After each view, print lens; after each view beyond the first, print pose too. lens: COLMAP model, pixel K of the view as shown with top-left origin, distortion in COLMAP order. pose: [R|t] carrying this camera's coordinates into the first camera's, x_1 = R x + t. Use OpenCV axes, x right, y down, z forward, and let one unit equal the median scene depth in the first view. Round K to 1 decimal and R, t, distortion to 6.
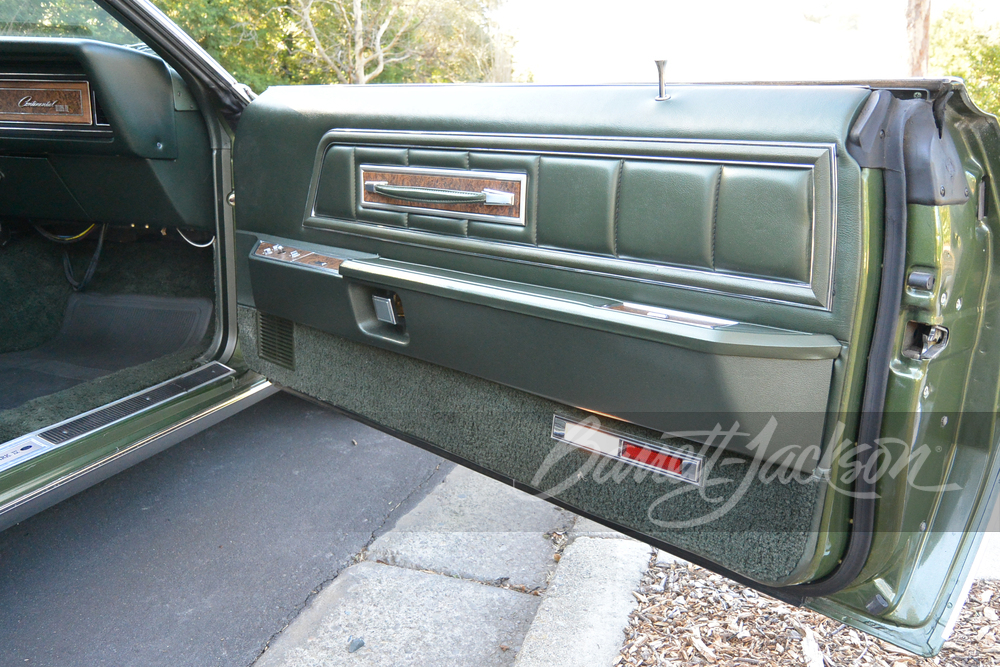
lens RADIAL K [[880.4, 0, 500.0], [0, 880.4, 333.5], [0, 0, 1]] dist [0.017620, 0.008427]
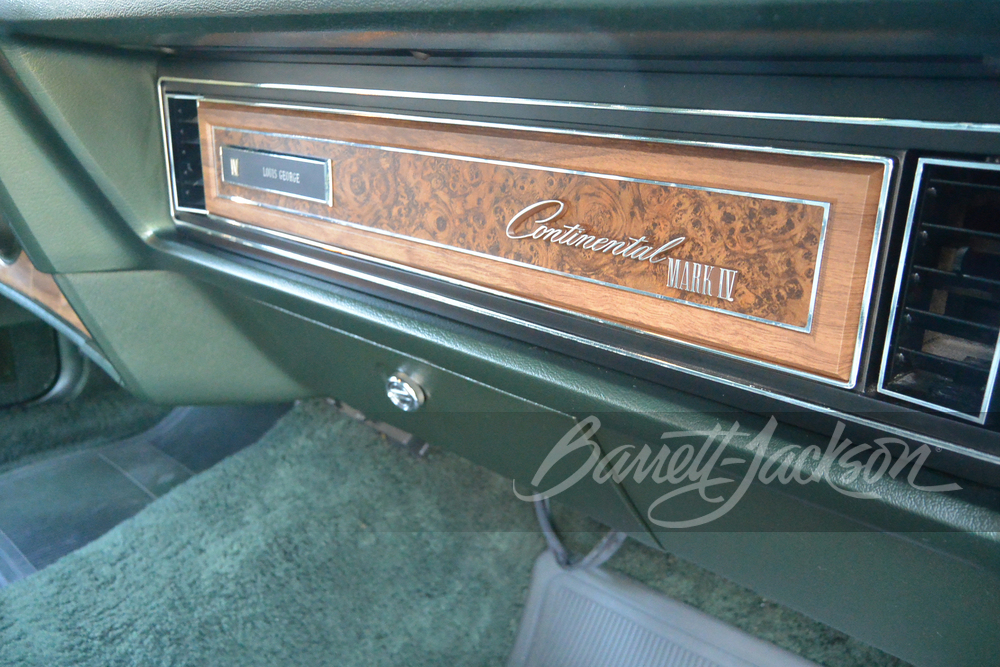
lens RADIAL K [[880.4, 0, 500.0], [0, 880.4, 333.5], [0, 0, 1]] dist [0.017620, 0.008427]
pose [[0.898518, 0.140146, -0.415962, -0.384639], [-0.113769, 0.989631, 0.087675, -0.217268], [0.423936, -0.031454, 0.905146, 0.682545]]
